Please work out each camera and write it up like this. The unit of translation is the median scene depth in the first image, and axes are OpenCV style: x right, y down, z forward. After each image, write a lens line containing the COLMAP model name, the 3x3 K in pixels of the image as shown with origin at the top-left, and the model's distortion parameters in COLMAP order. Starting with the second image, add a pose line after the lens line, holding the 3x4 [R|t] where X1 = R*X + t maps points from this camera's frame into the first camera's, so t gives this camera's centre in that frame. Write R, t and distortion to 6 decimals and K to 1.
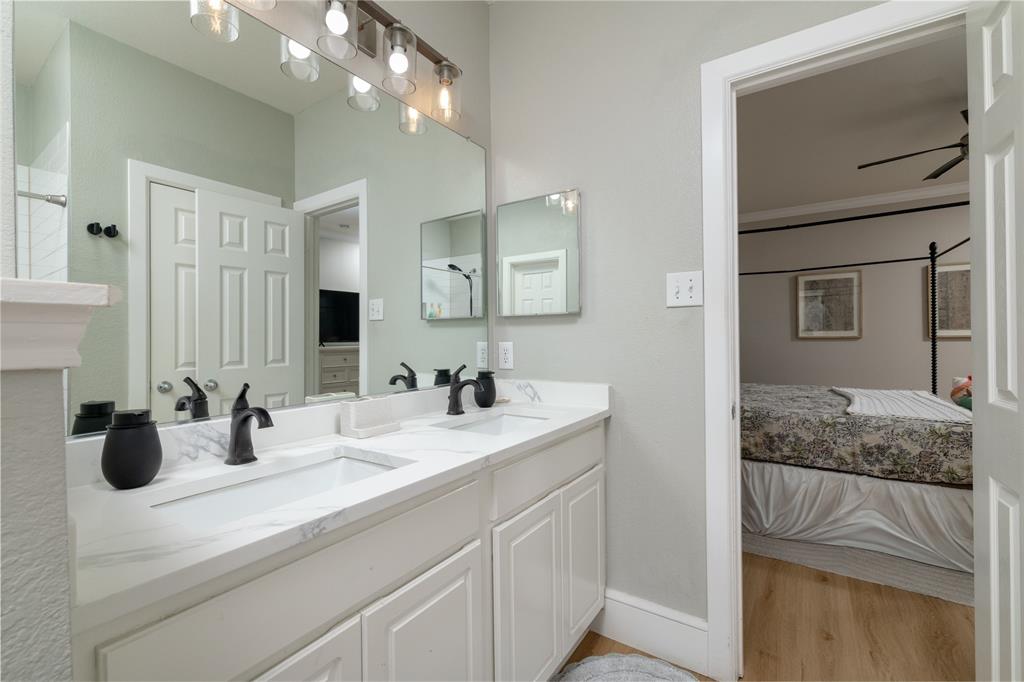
lens RADIAL K [[431.1, 0, 509.9], [0, 431.1, 339.3], [0, 0, 1]] dist [-0.009672, 0.000106]
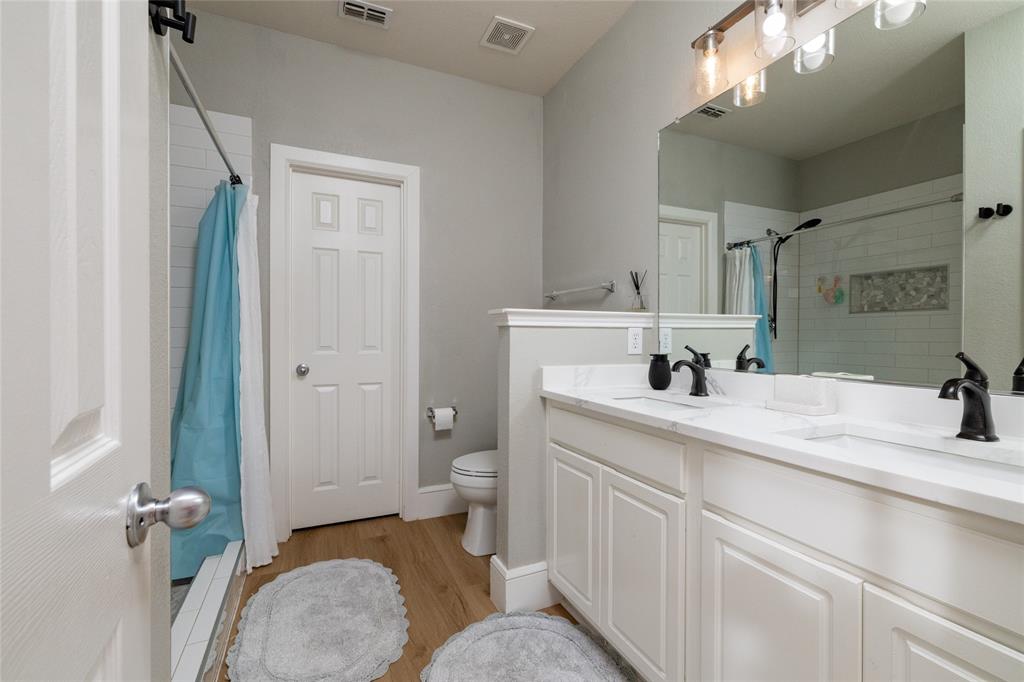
lens RADIAL K [[431.1, 0, 510.5], [0, 431.1, 339.1], [0, 0, 1]] dist [-0.009672, 0.000106]
pose [[-0.530236, 0.020110, -0.847612, 1.213286], [0.012917, 0.999794, 0.015640, 0.051495], [0.847752, -0.002656, -0.530387, 1.401277]]
